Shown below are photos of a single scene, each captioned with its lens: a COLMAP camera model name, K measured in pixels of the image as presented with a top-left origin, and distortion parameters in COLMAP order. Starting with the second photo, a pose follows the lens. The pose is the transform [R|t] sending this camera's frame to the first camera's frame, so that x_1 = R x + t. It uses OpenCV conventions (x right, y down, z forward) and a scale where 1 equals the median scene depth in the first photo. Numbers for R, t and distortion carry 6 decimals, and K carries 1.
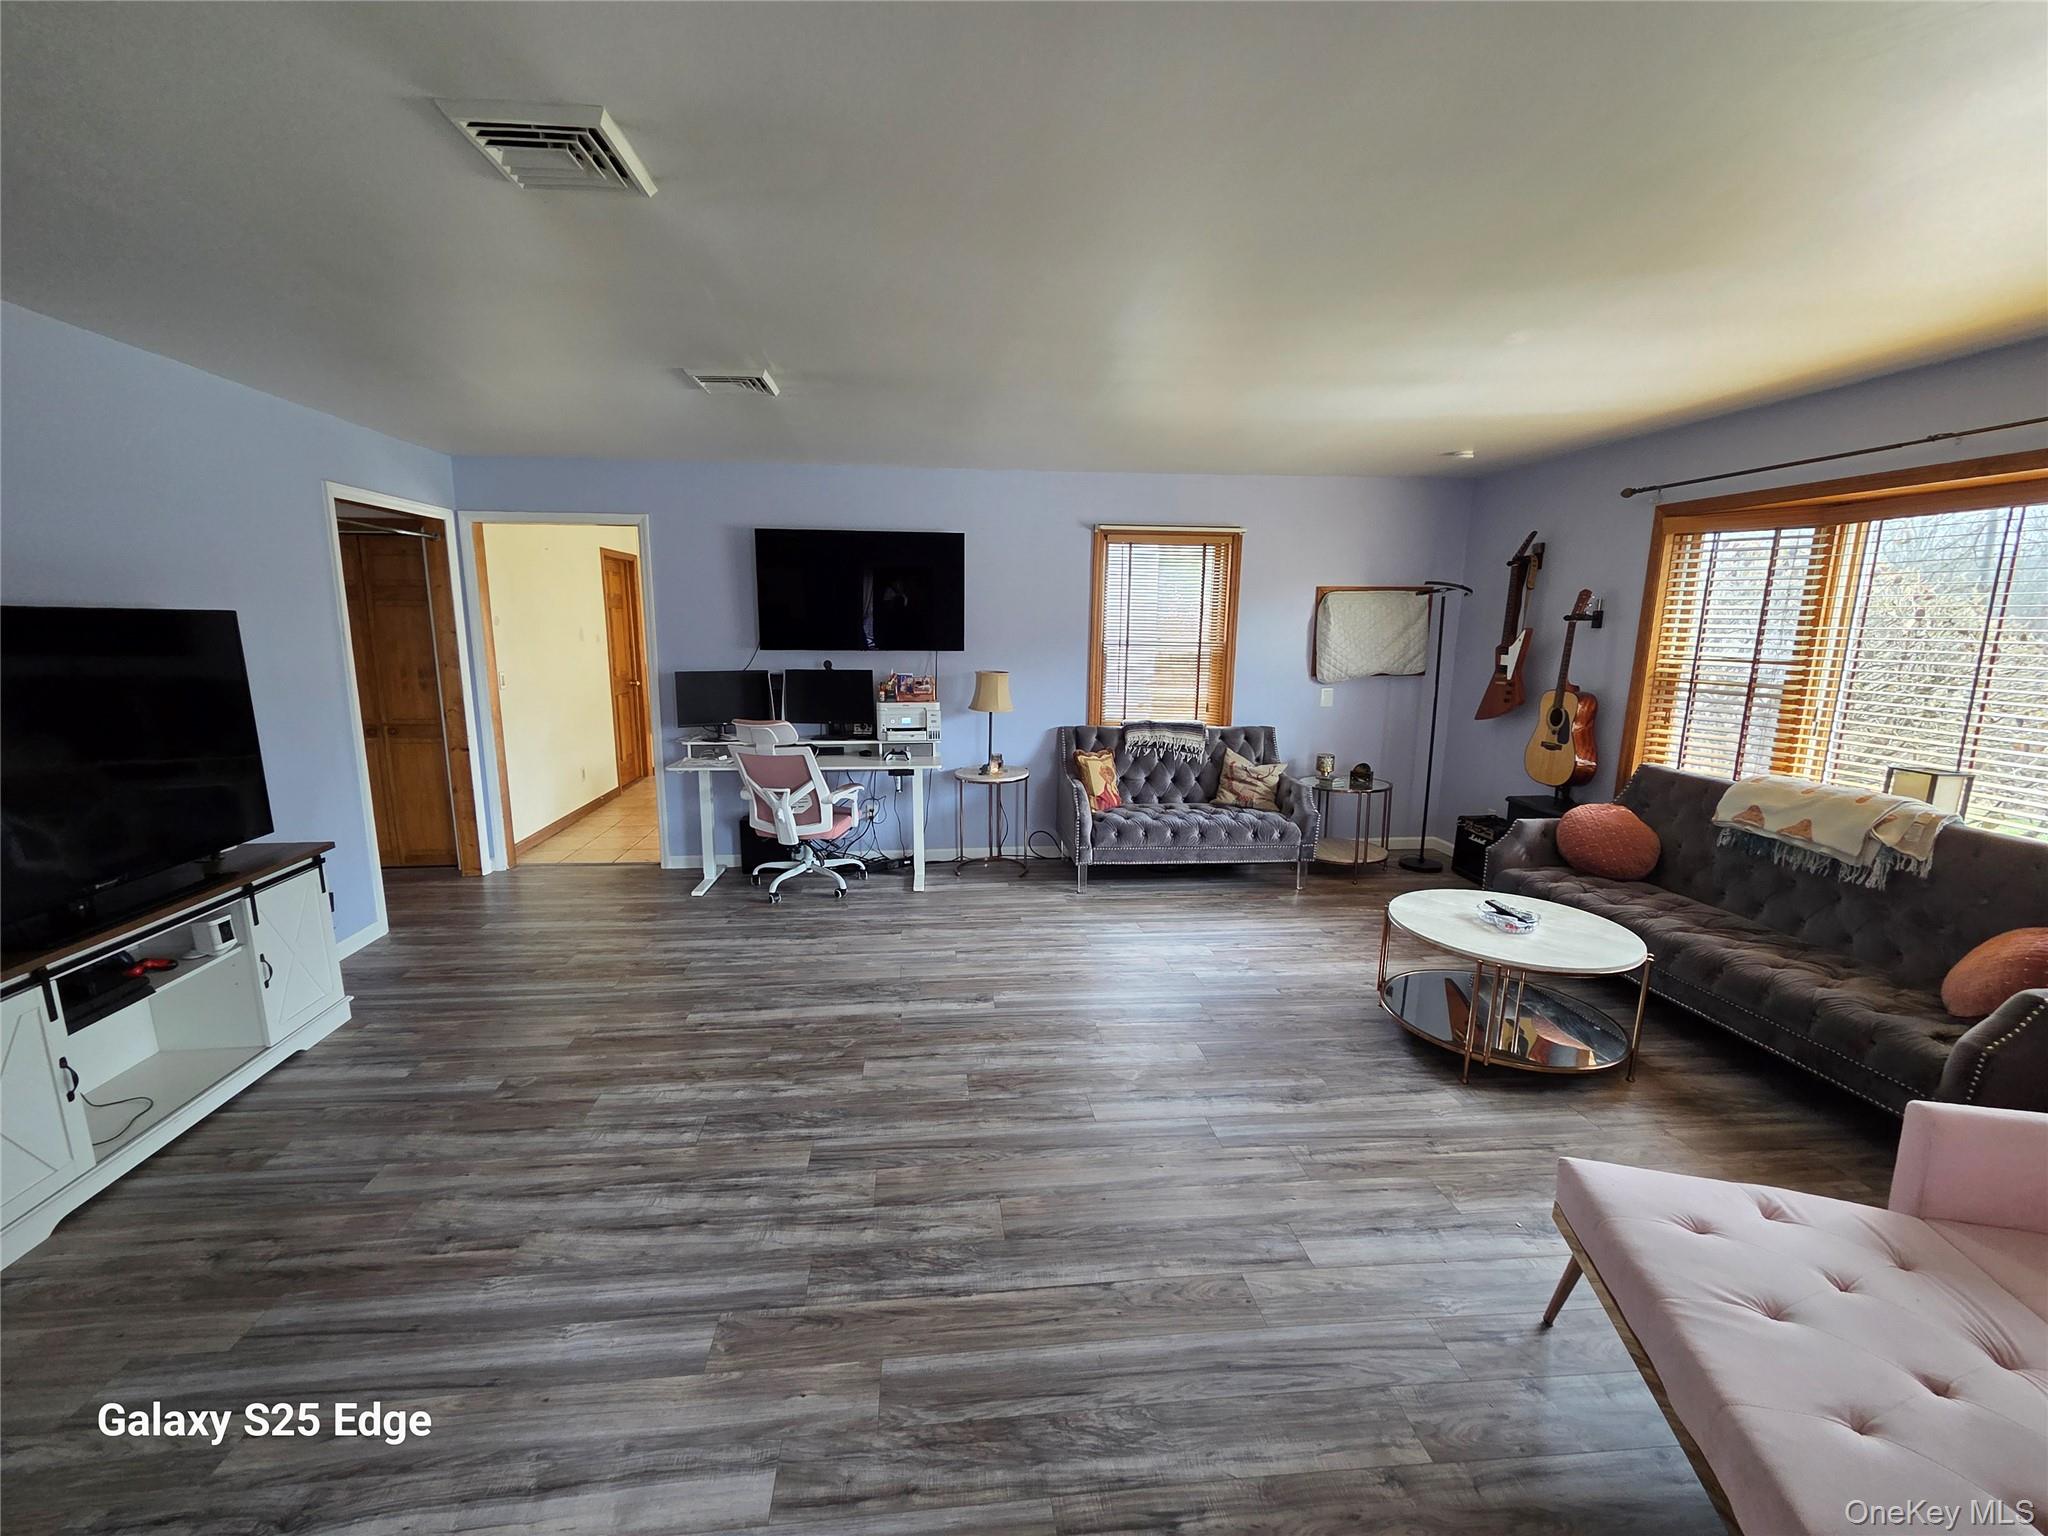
lens RADIAL K [[835.3, 0, 998.8], [0, 835.3, 774.6], [0, 0, 1]] dist [0.003555, 0.000590]
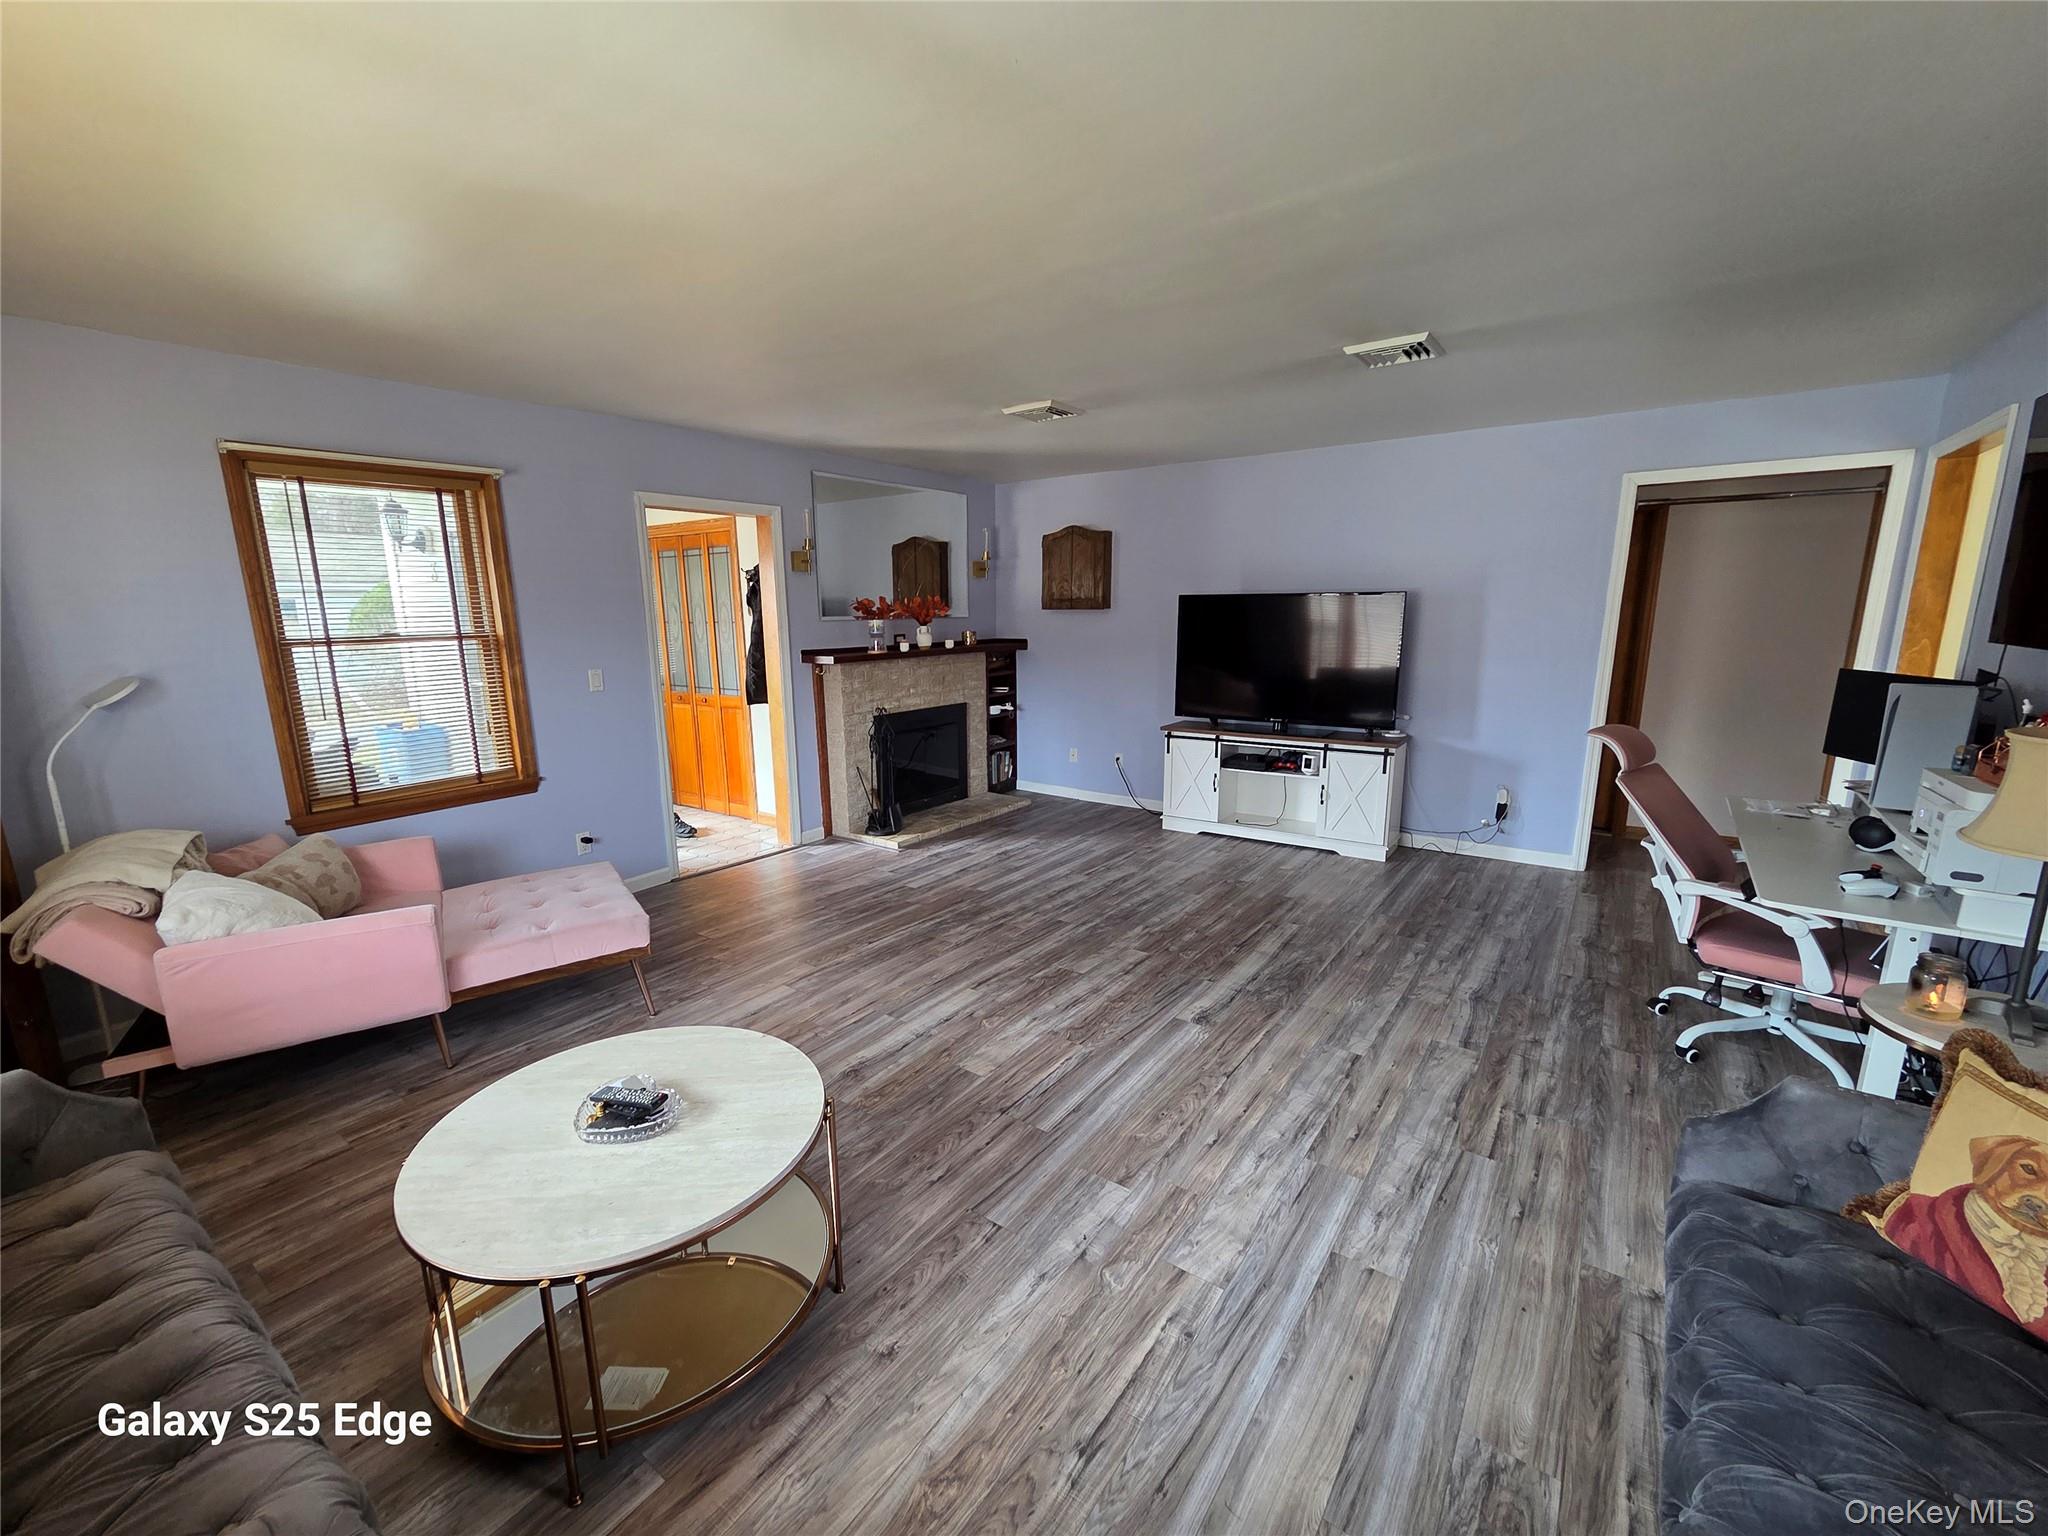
lens RADIAL K [[839.5, 0, 1007.3], [0, 839.5, 777.2], [0, 0, 1]] dist [0.001229, 0.000118]
pose [[-0.661921, 0.152521, -0.733892, 0.581229], [-0.126723, 0.942217, 0.310111, -0.179288], [0.738784, 0.298270, -0.604345, 1.033694]]
